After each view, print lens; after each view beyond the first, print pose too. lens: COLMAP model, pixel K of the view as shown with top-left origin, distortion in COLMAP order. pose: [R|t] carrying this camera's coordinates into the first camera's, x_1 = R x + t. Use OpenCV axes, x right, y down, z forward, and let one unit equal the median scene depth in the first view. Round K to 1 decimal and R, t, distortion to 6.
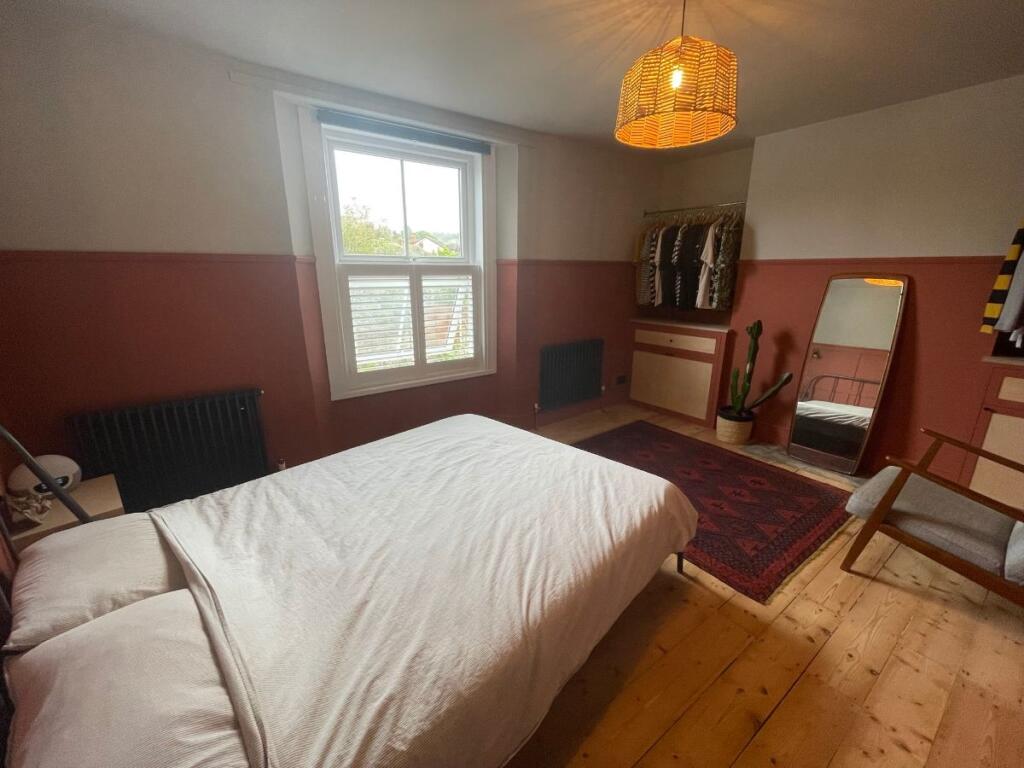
lens RADIAL K [[413.6, 0, 511.5], [0, 413.6, 385.0], [0, 0, 1]] dist [-0.002350, -0.000675]
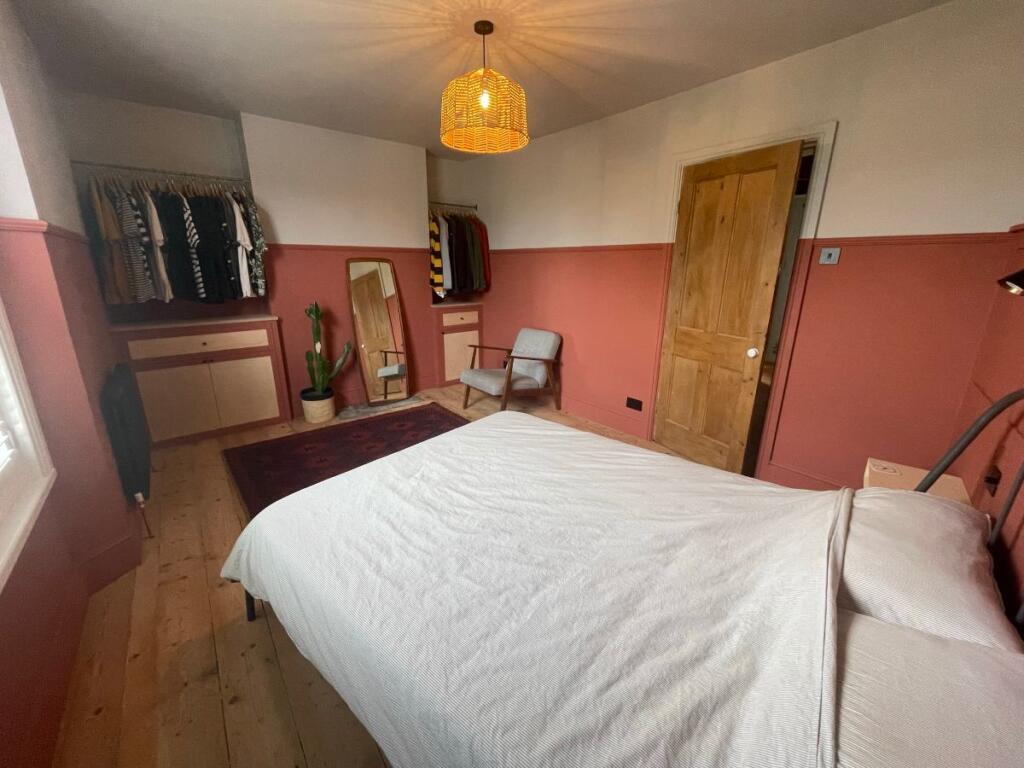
lens RADIAL K [[413.6, 0, 511.8], [0, 413.6, 385.2], [0, 0, 1]] dist [-0.002350, -0.000675]
pose [[-0.059342, -0.282123, 0.957541, -0.520812], [0.262461, 0.921073, 0.287644, -0.131856], [-0.963116, 0.268387, 0.019388, 0.545629]]
